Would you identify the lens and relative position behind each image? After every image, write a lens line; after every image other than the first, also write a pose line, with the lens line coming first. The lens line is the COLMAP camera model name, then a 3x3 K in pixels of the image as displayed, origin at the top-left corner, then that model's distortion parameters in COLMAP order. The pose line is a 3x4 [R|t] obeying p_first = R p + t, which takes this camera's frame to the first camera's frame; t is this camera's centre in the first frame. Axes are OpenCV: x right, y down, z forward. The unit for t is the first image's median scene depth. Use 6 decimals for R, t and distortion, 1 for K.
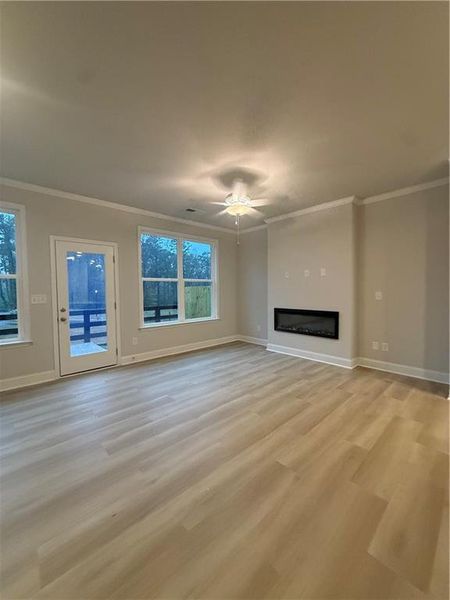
lens RADIAL K [[238.8, 0, 223.9], [0, 238.8, 296.3], [0, 0, 1]] dist [-0.000418, -0.001313]
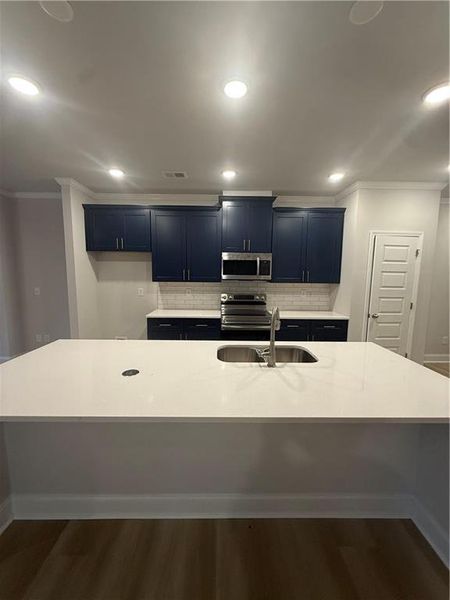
lens RADIAL K [[238.8, 0, 225.2], [0, 238.8, 297.9], [0, 0, 1]] dist [-0.000418, -0.001313]
pose [[0.660848, -0.067195, 0.747506, 0.402281], [0.001882, 0.996129, 0.087880, -0.062471], [-0.750518, -0.056668, 0.658416, -0.308560]]
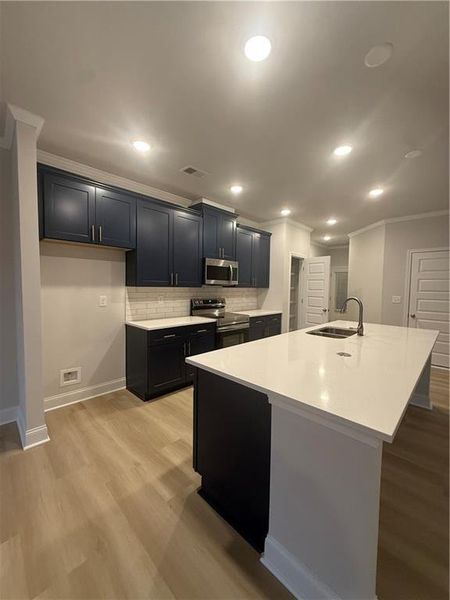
lens RADIAL K [[238.8, 0, 223.7], [0, 238.8, 298.4], [0, 0, 1]] dist [-0.000418, -0.001313]
pose [[-0.054813, -0.044809, 0.997491, 0.144390], [0.008476, 0.998936, 0.045340, -0.037846], [-0.998461, 0.010940, -0.054375, 0.307883]]
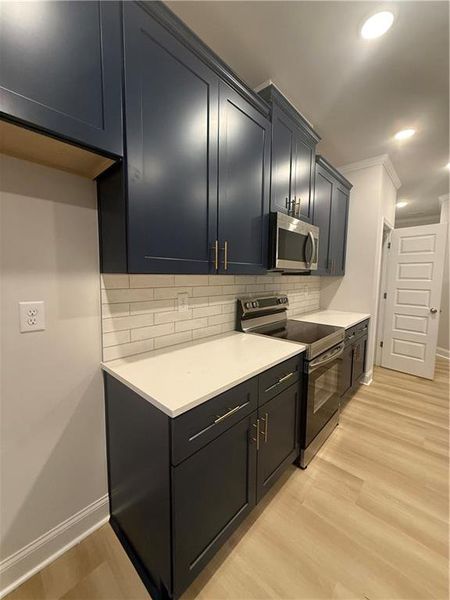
lens RADIAL K [[238.8, 0, 223.6], [0, 238.8, 297.0], [0, 0, 1]] dist [-0.000418, -0.001313]
pose [[-0.076013, -0.085846, 0.993404, 0.657456], [0.013839, 0.996100, 0.087138, -0.039383], [-0.997011, 0.020371, -0.074528, 0.461769]]
